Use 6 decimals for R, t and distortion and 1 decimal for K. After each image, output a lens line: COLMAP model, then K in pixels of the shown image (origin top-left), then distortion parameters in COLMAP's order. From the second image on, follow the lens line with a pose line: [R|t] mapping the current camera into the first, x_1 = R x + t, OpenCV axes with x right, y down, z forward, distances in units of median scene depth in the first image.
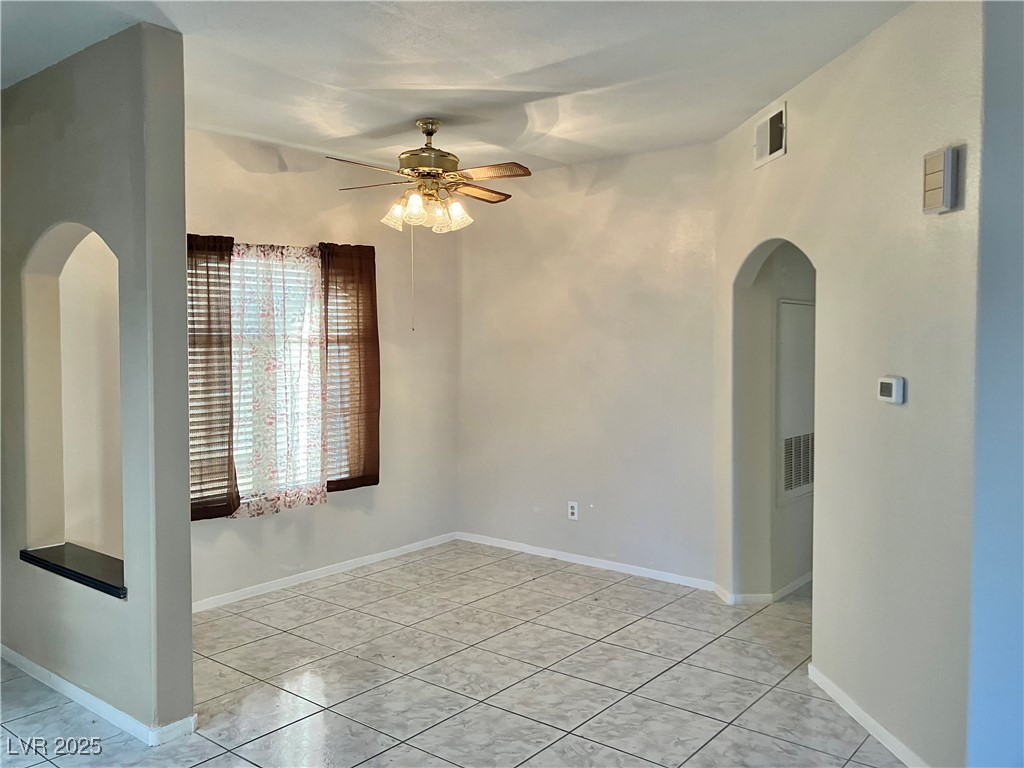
lens RADIAL K [[839.2, 0, 508.5], [0, 839.2, 373.7], [0, 0, 1]] dist [0.045092, -0.064455]
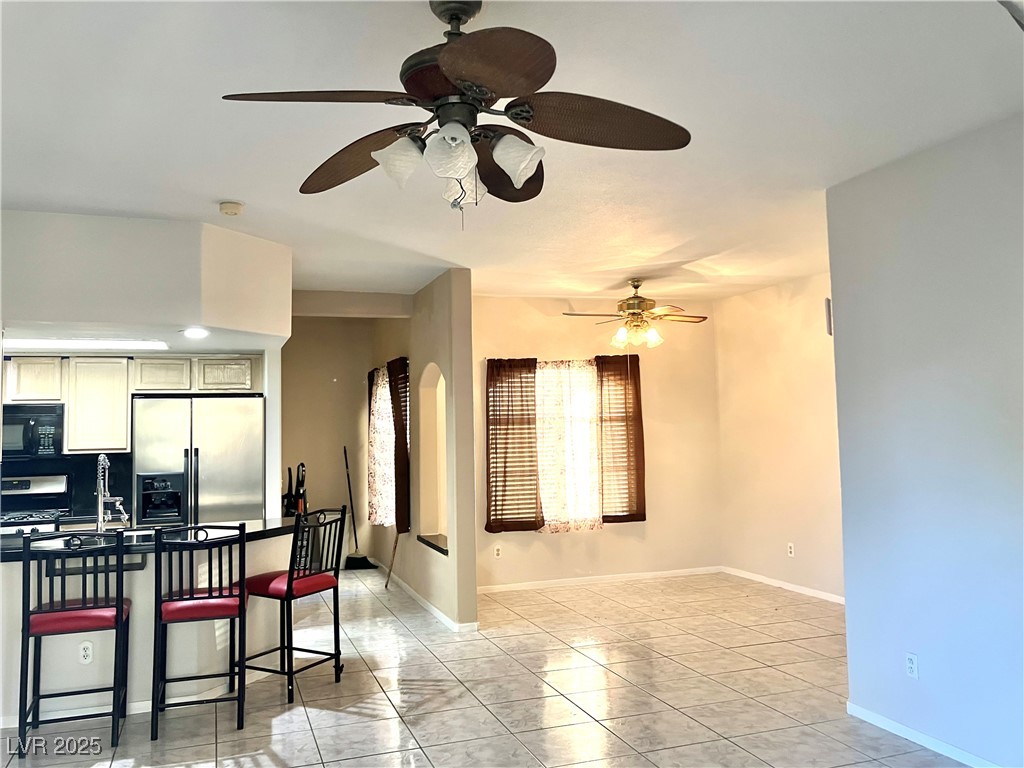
lens RADIAL K [[850.1, 0, 510.4], [0, 850.1, 375.2], [0, 0, 1]] dist [0.051157, -0.050804]
pose [[0.853025, -0.043222, -0.520077, 0.472447], [-0.004100, 0.995979, -0.089497, 0.019189], [0.521854, 0.078476, 0.849418, -0.413659]]
